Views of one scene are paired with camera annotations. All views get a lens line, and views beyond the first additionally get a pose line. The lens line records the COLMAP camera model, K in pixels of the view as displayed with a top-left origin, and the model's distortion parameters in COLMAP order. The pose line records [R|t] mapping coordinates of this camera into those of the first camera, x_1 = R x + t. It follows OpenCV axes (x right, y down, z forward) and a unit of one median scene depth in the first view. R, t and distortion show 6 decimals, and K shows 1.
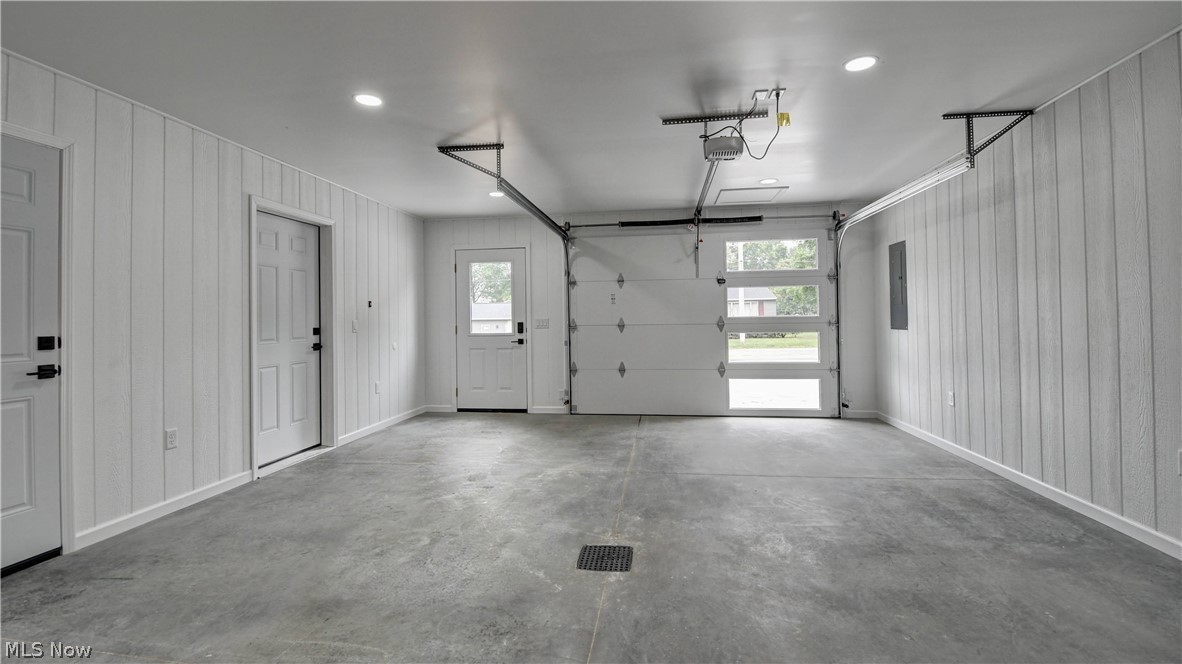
lens RADIAL K [[516.6, 0, 587.7], [0, 516.6, 326.0], [0, 0, 1]] dist [0.001188, -0.001691]
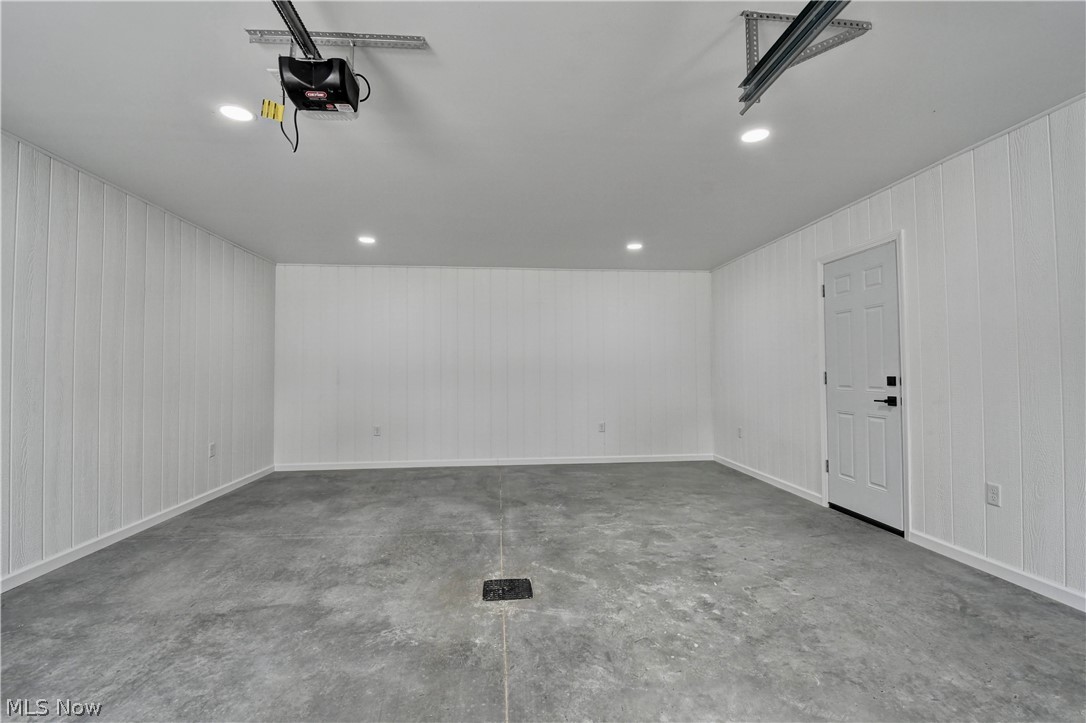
lens RADIAL K [[465.8, 0, 537.5], [0, 465.8, 359.0], [0, 0, 1]] dist [-0.003841, -0.008392]
pose [[-0.973372, 0.013139, -0.228856, 0.203032], [0.015615, 0.999837, -0.009012, -0.032469], [0.228701, -0.012345, -0.973418, 2.100809]]
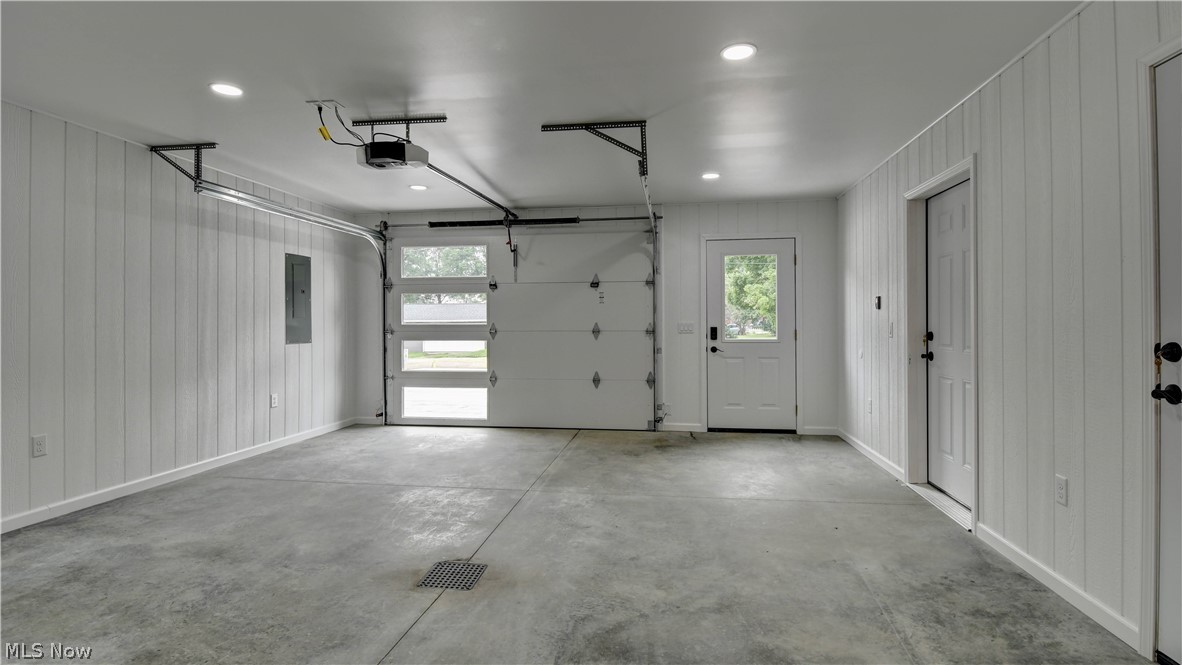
lens RADIAL K [[578.4, 0, 592.5], [0, 578.4, 328.1], [0, 0, 1]] dist [0.001989, -0.000503]
pose [[0.999795, 0.013162, -0.015405, 0.249243], [-0.013246, 0.999898, -0.005347, -0.003246], [0.015333, 0.005550, 0.999867, -0.036345]]
